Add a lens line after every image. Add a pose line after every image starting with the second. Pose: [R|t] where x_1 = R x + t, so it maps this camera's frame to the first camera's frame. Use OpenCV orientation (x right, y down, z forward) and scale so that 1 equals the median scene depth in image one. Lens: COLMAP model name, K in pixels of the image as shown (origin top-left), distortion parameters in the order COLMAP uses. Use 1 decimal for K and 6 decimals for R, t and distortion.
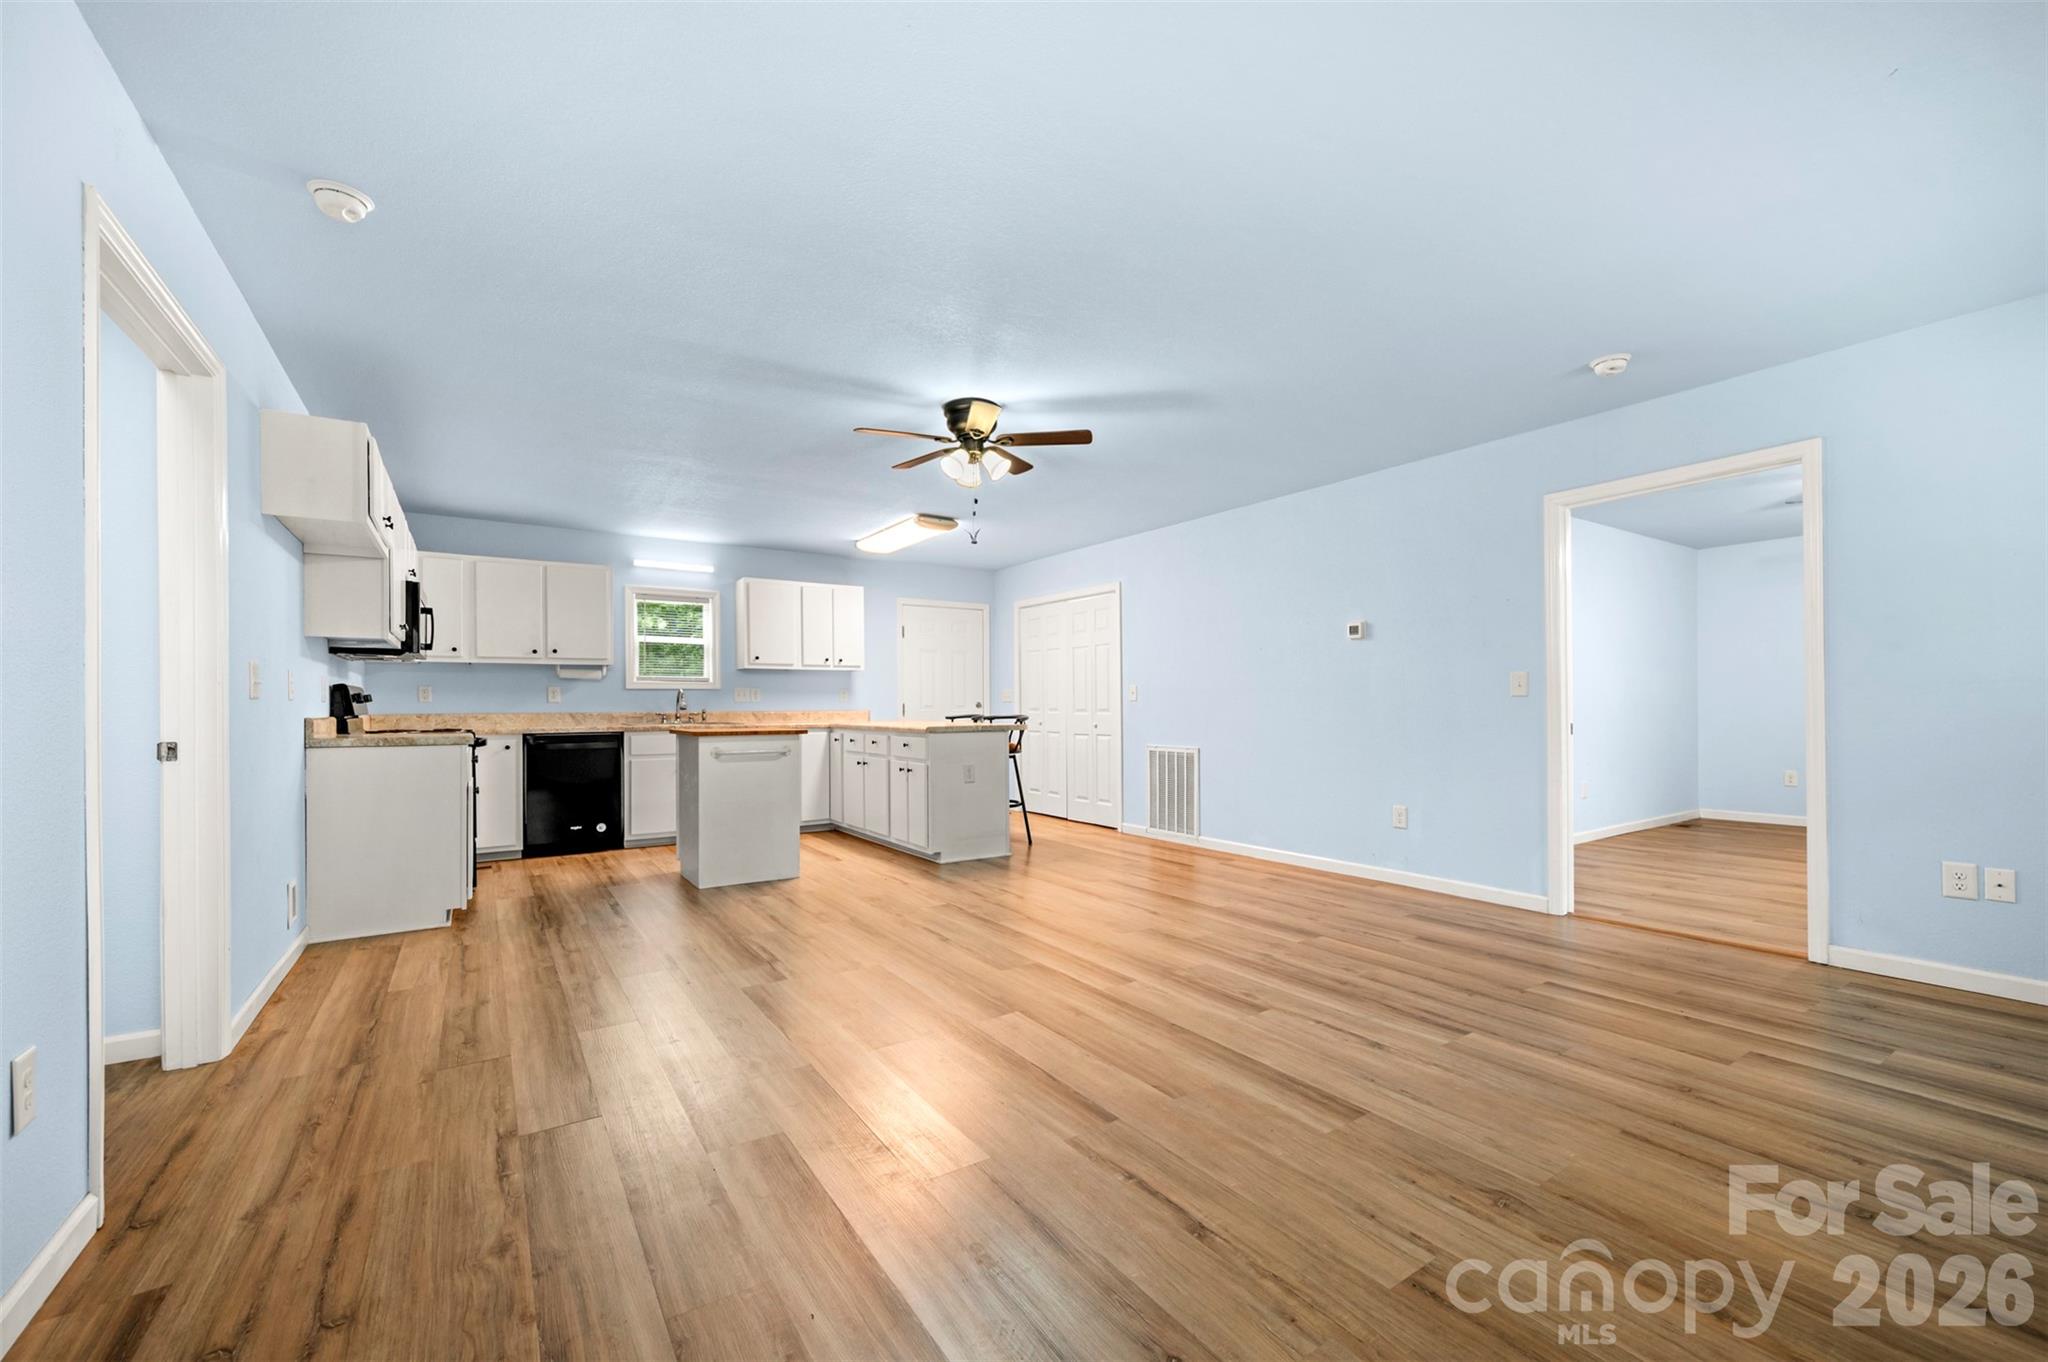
lens RADIAL K [[821.7, 0, 1028.8], [0, 821.7, 708.1], [0, 0, 1]] dist [-0.000505, 0.000017]
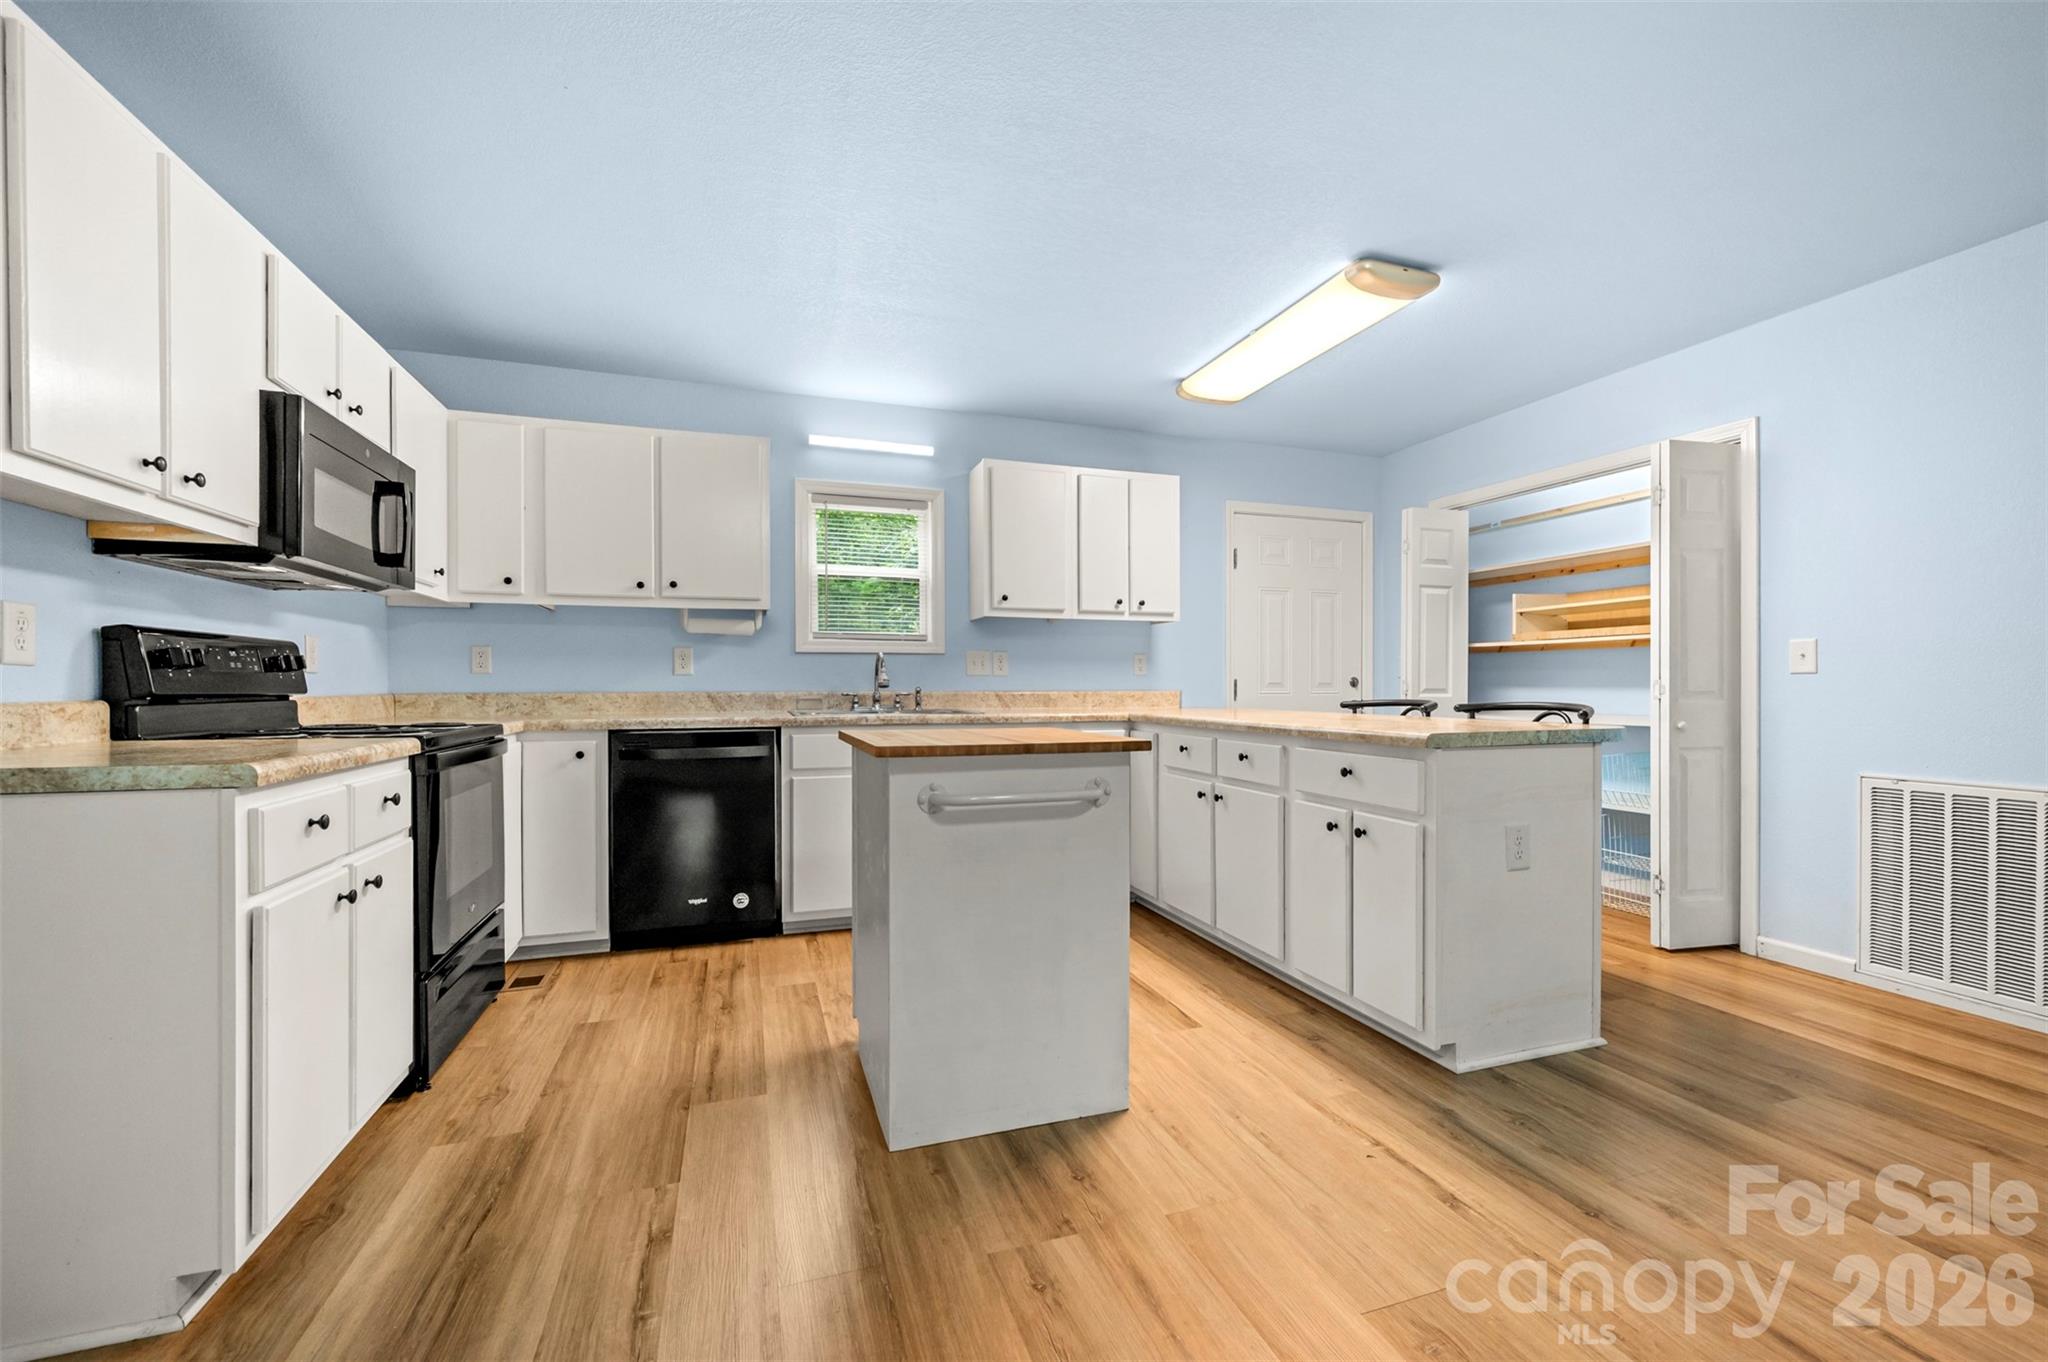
lens RADIAL K [[837.9, 0, 1031.4], [0, 837.9, 689.1], [0, 0, 1]] dist [0.000666, 0.000529]
pose [[0.967630, 0.005654, -0.252311, -0.174798], [-0.004989, 0.999982, 0.003276, 0.000342], [0.252325, -0.001911, 0.967641, 0.464307]]
